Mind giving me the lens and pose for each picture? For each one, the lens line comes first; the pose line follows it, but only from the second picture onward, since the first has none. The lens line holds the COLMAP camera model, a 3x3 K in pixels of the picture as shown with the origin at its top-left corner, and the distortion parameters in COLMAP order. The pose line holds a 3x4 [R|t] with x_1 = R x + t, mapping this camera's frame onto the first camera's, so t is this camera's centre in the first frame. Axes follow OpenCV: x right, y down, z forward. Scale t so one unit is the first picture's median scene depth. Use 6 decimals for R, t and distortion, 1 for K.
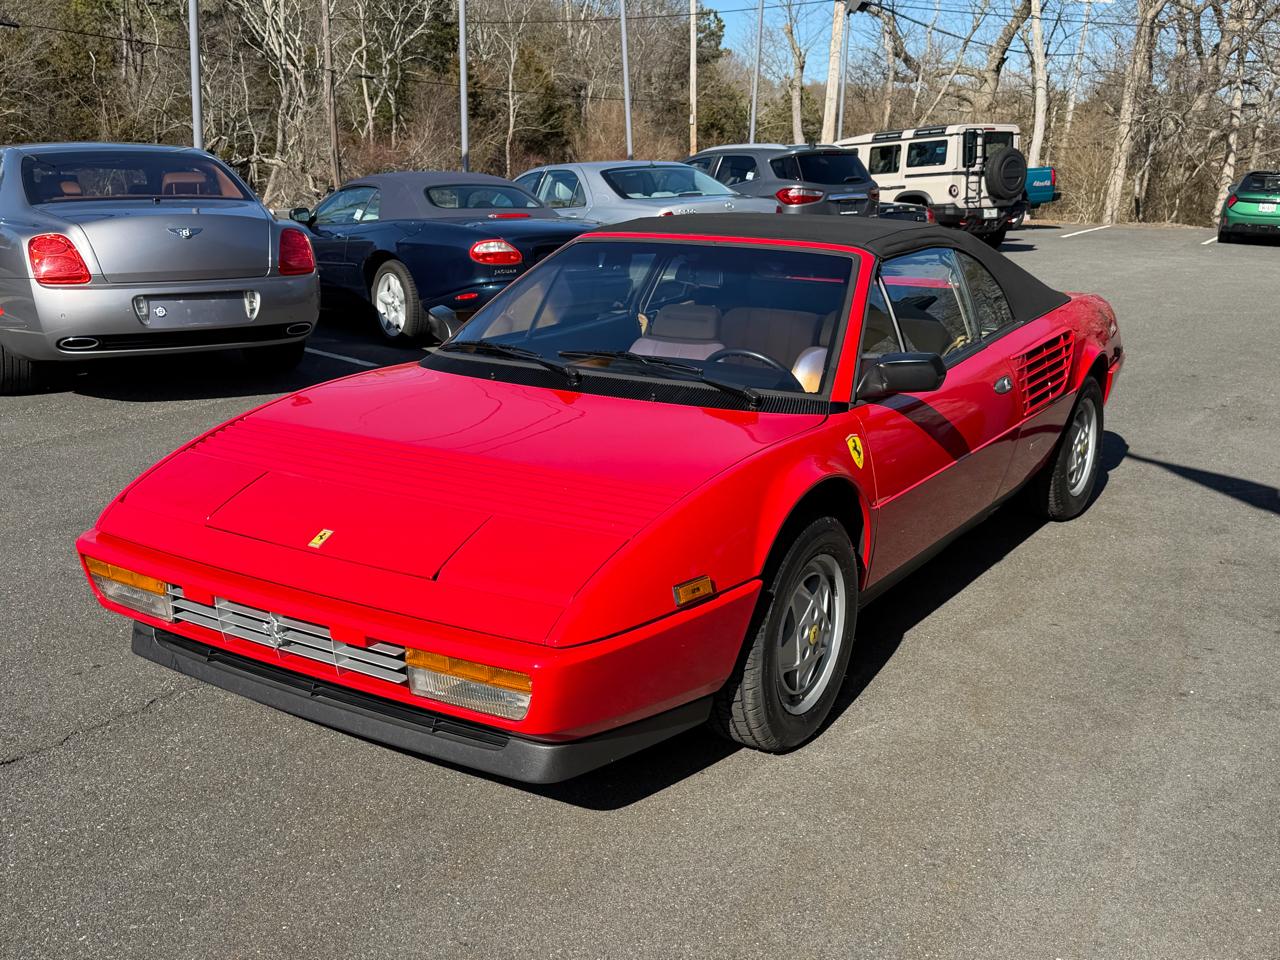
lens RADIAL K [[1273.6, 0, 648.1], [0, 1273.6, 471.6], [0, 0, 1]] dist [0.099187, 0.000000]
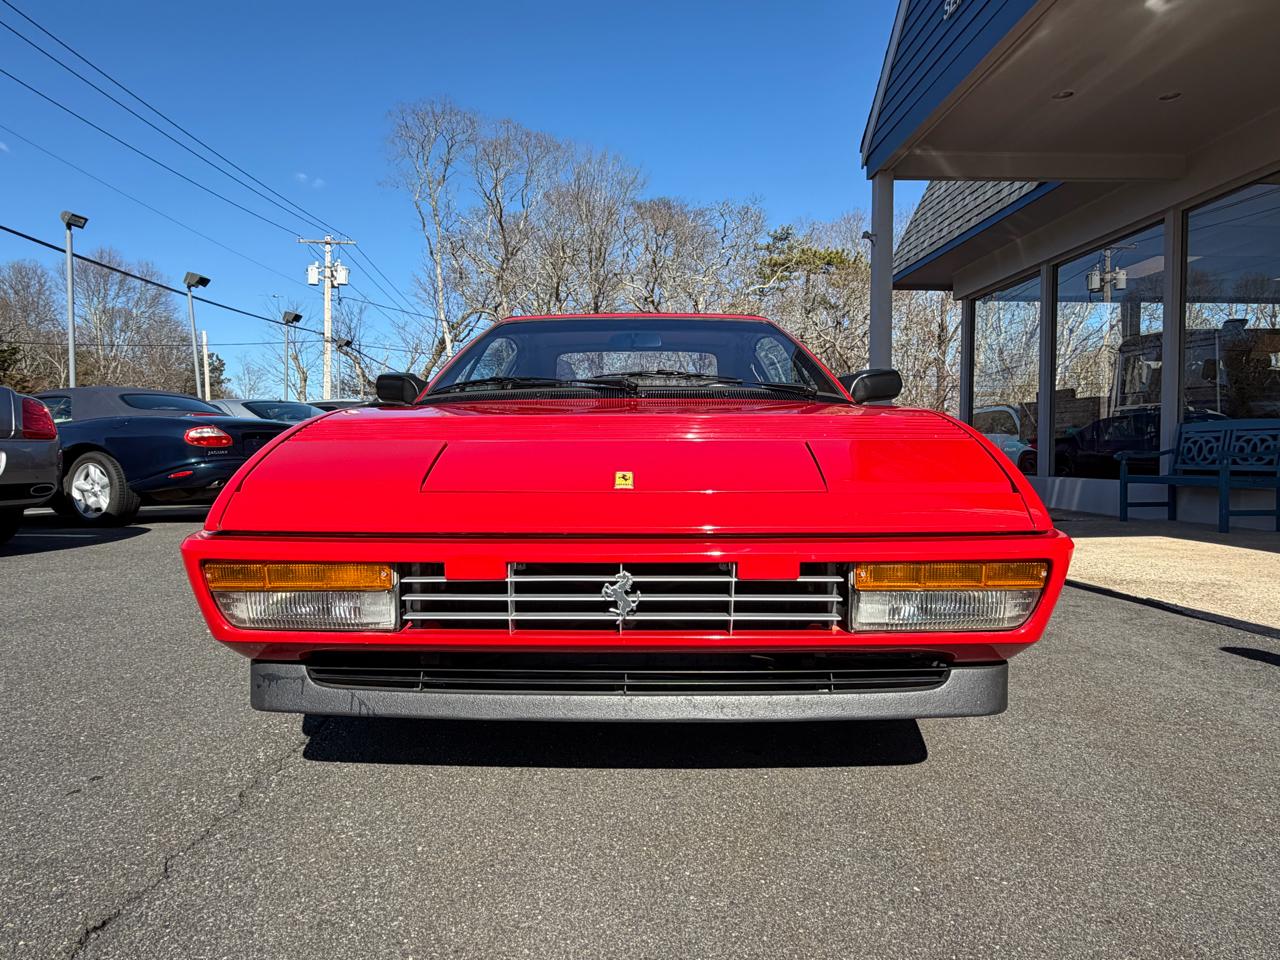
lens RADIAL K [[790.3, 0, 632.2], [0, 790.3, 479.5], [0, 0, 1]] dist [-0.014308, 0.010901]
pose [[0.855074, -0.033864, 0.517399, -0.095748], [0.138366, 0.976582, -0.164752, 0.025533], [-0.499703, 0.212465, 0.839735, 0.113213]]
